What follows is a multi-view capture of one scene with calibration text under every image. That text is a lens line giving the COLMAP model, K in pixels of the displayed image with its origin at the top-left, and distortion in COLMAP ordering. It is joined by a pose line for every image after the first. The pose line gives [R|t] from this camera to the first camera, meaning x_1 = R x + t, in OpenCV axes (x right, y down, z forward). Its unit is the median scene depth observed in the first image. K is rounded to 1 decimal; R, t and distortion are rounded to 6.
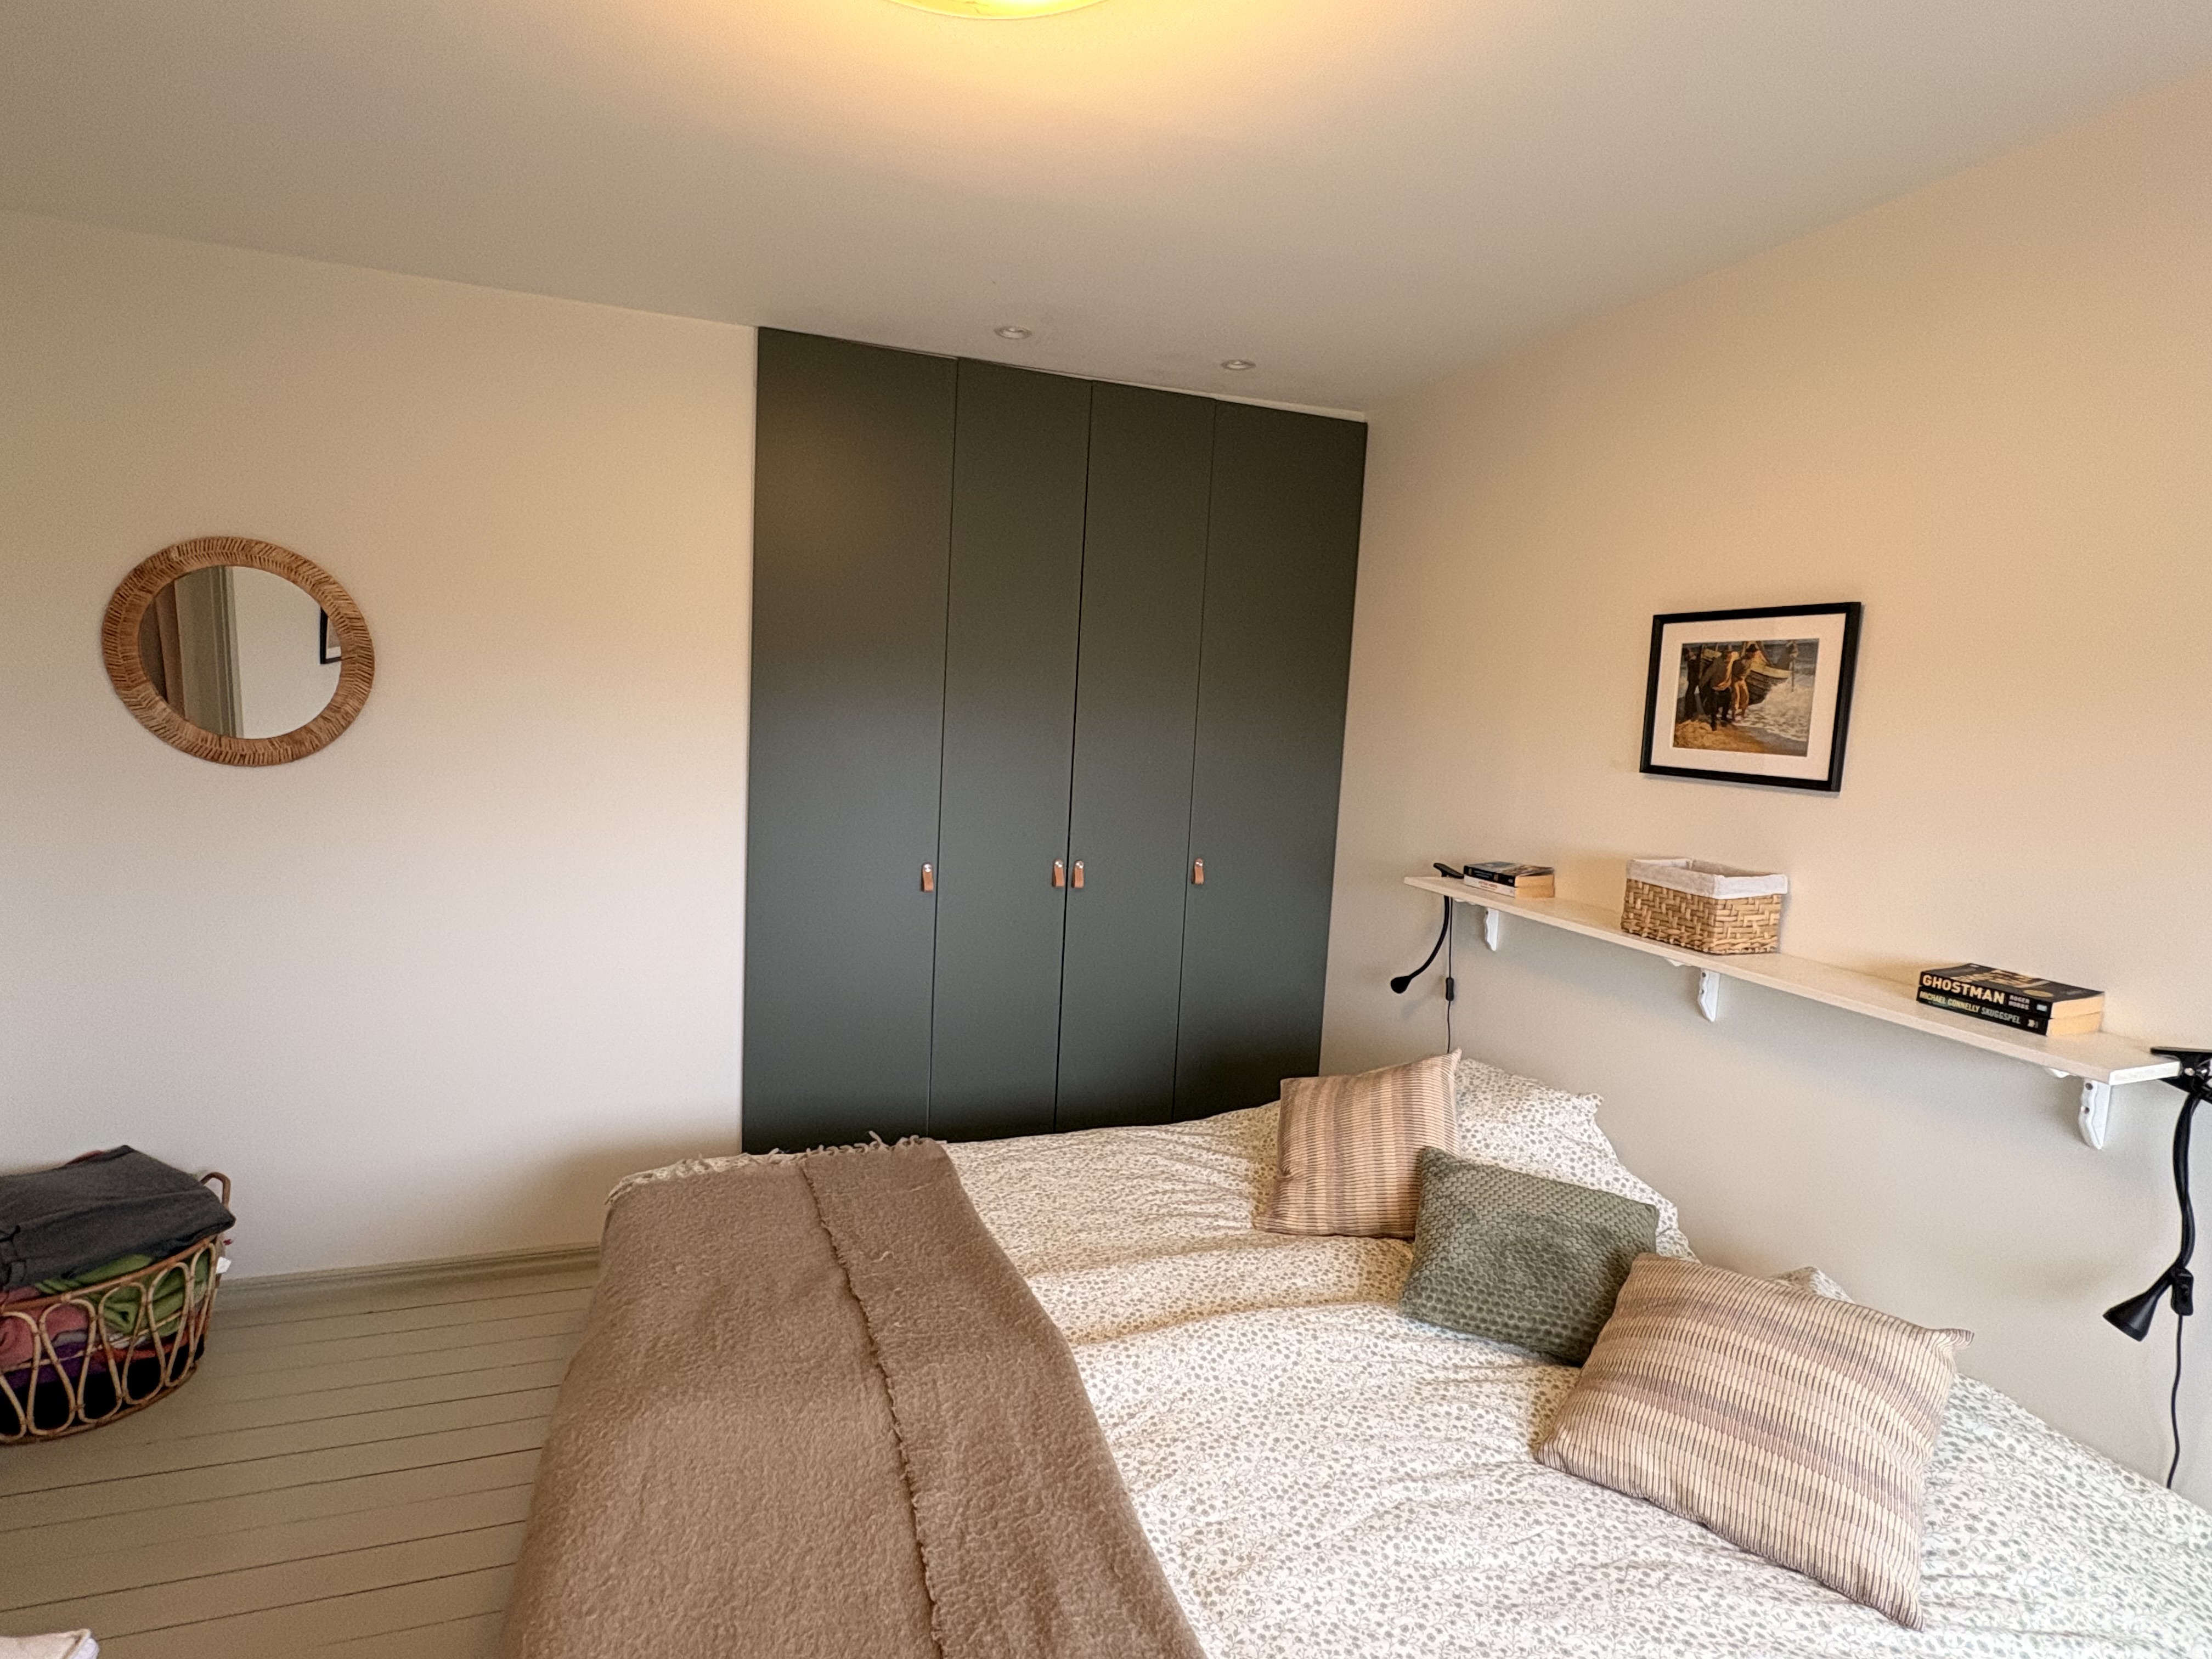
lens RADIAL K [[1111.8, 0, 1101.2], [0, 1111.8, 829.3], [0, 0, 1]] dist [-0.003184, -0.000263]
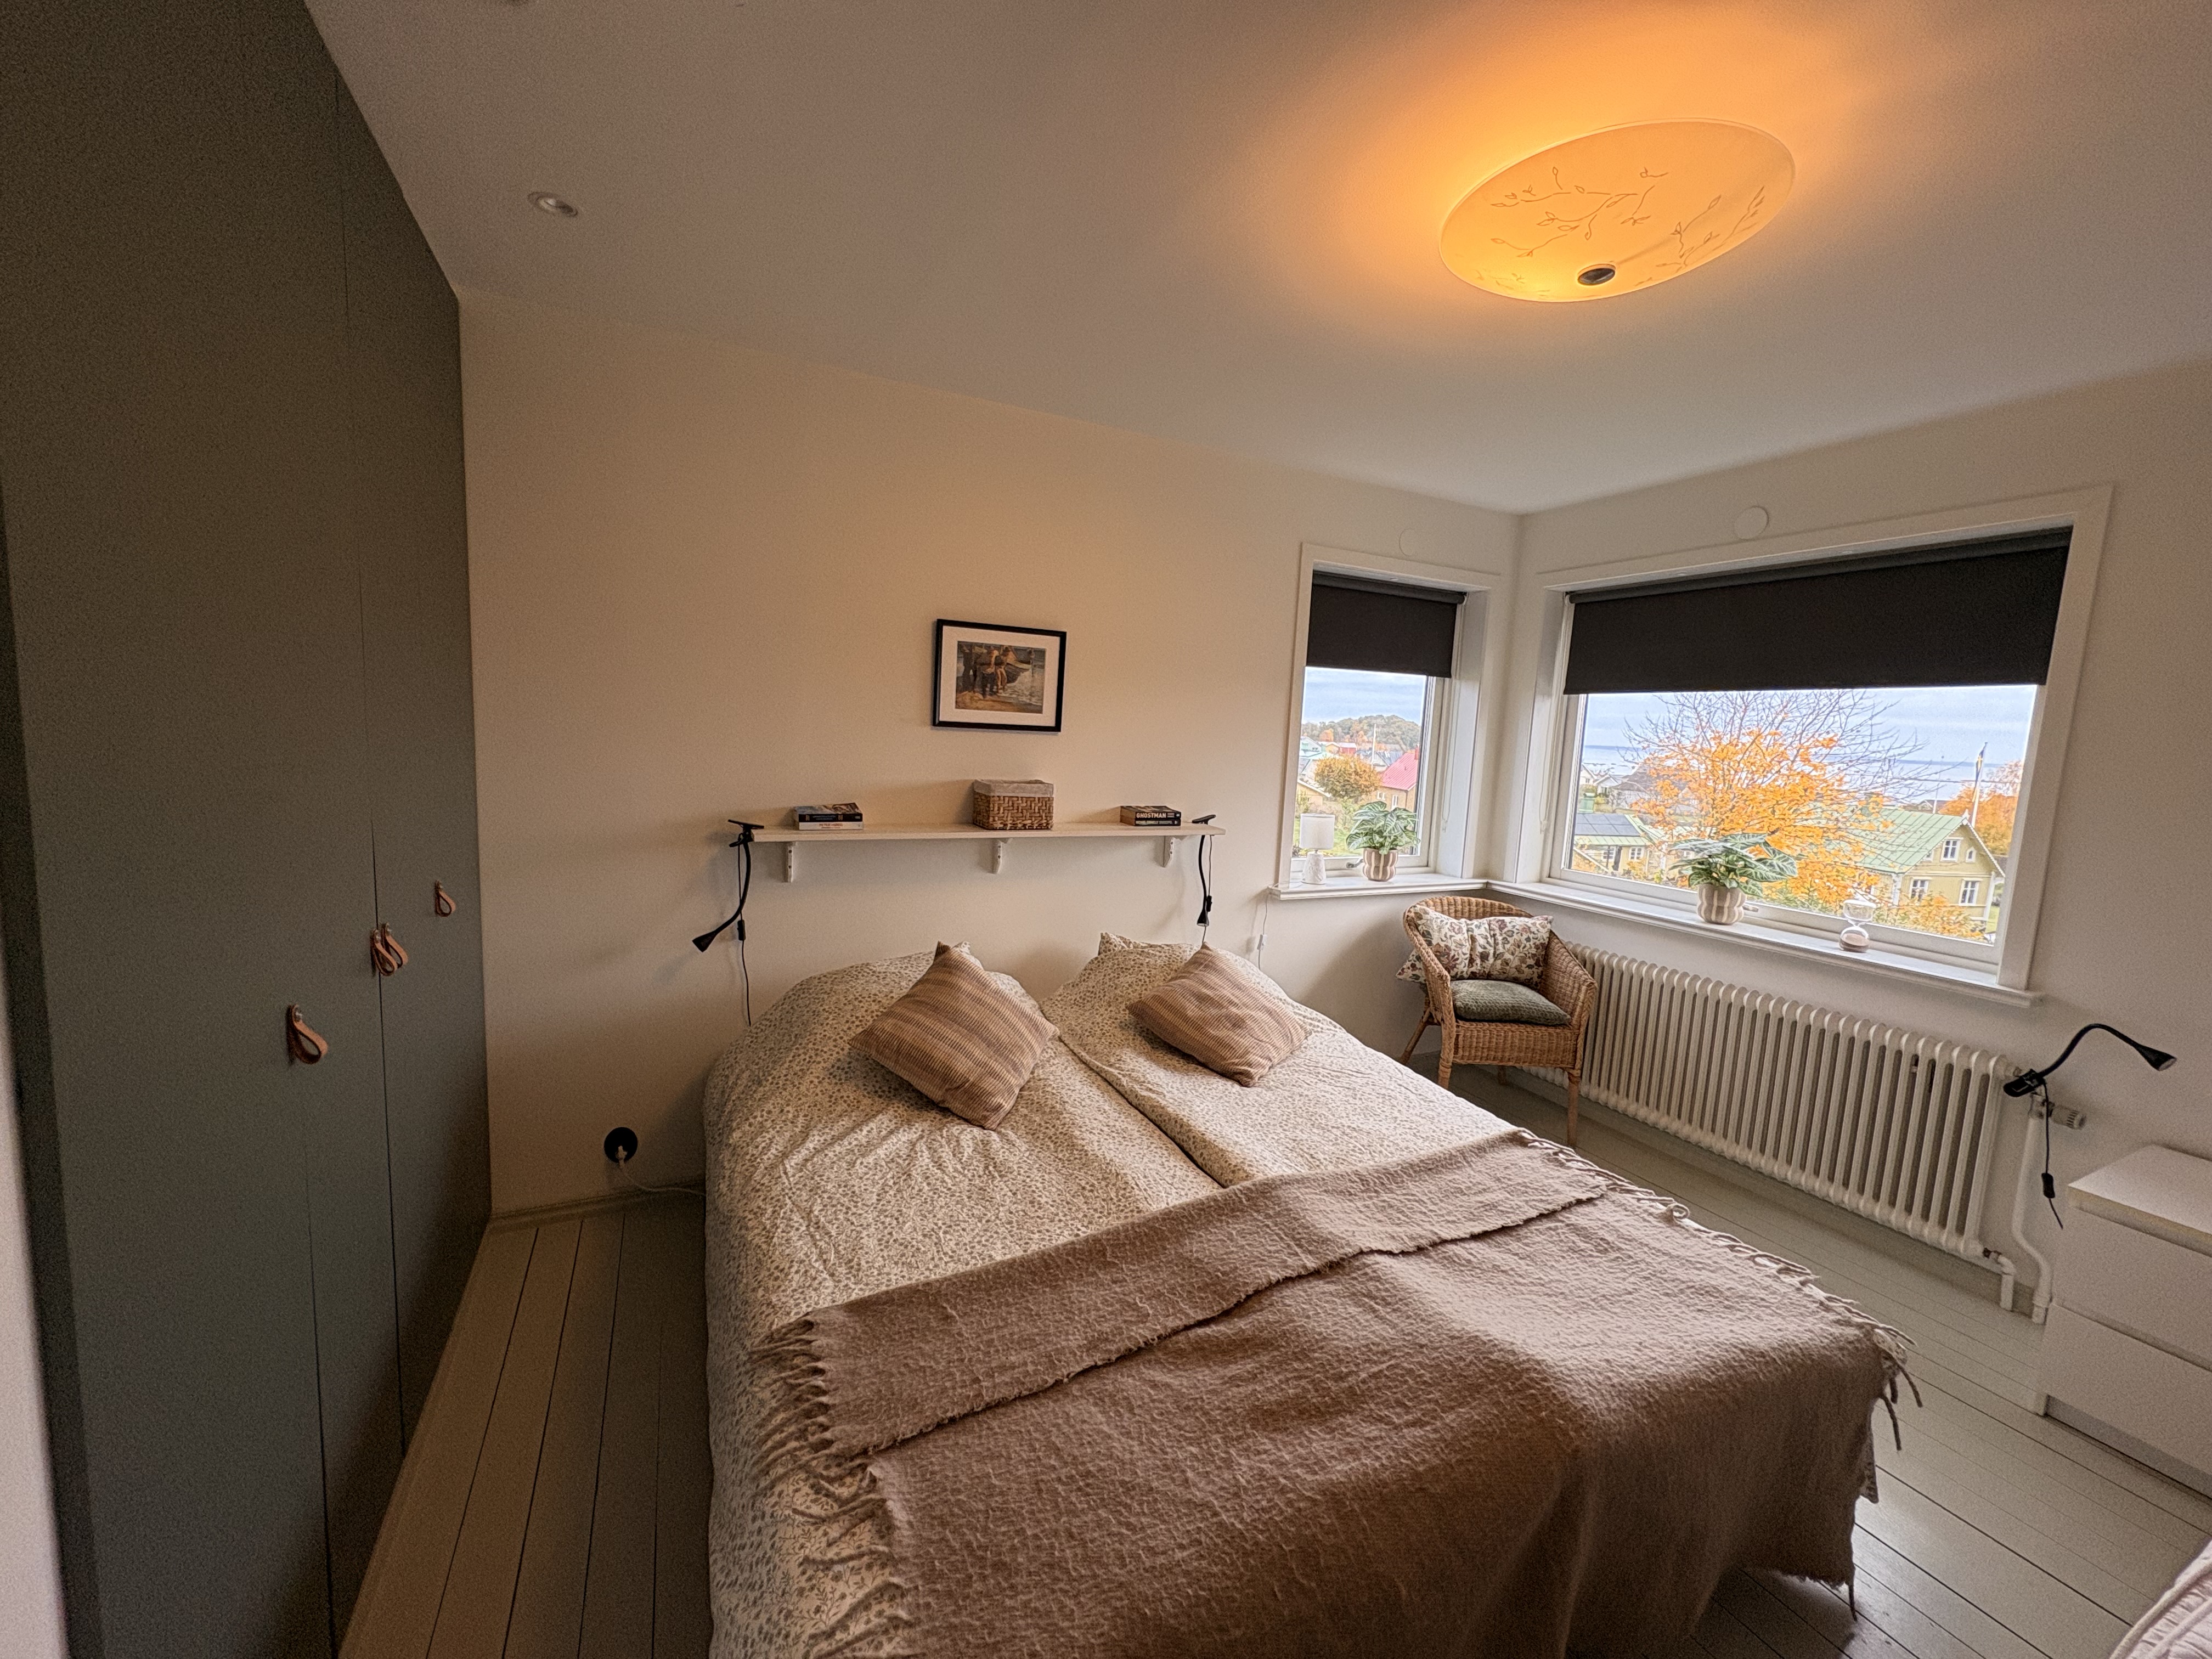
lens RADIAL K [[880.1, 0, 1103.2], [0, 880.1, 828.1], [0, 0, 1]] dist [0.000346, 0.000009]
pose [[-0.112073, -0.167425, 0.979494, -0.764849], [0.060777, 0.982704, 0.174928, -0.118391], [-0.991840, 0.079135, -0.099959, 0.983780]]
